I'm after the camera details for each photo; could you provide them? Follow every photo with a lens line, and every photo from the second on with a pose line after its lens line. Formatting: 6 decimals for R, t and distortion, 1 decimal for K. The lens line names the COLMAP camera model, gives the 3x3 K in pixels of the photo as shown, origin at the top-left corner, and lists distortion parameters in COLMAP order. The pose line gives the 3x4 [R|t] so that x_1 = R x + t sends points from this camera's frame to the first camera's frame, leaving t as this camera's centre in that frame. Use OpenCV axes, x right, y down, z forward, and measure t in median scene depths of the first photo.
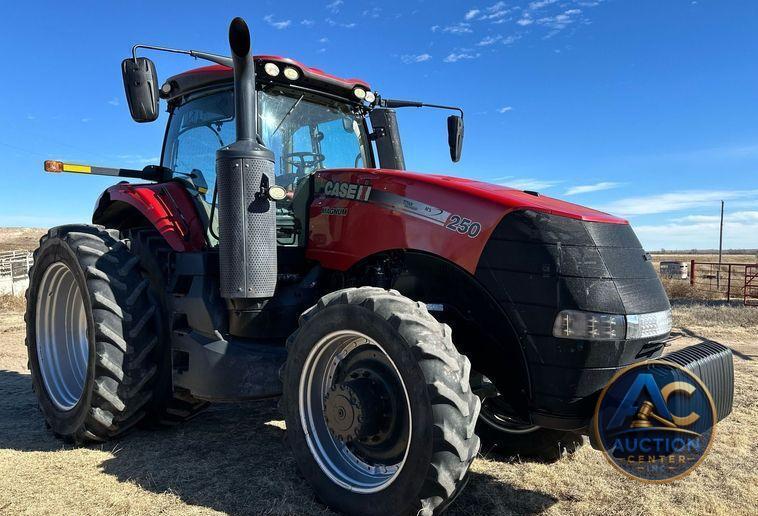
lens RADIAL K [[633.8, 0, 380.0], [0, 633.8, 263.8], [0, 0, 1]] dist [0.006275, 0.003153]
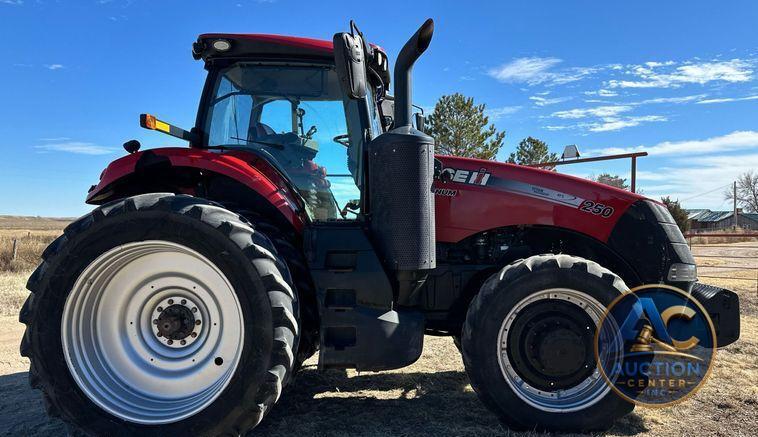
lens RADIAL K [[610.7, 0, 380.3], [0, 610.7, 217.1], [0, 0, 1]] dist [0.009077, -0.014786]
pose [[0.775336, 0.004829, 0.631530, -1.058432], [0.008618, 0.999797, -0.018225, -0.020487], [-0.631490, 0.019573, 0.775137, 0.247313]]
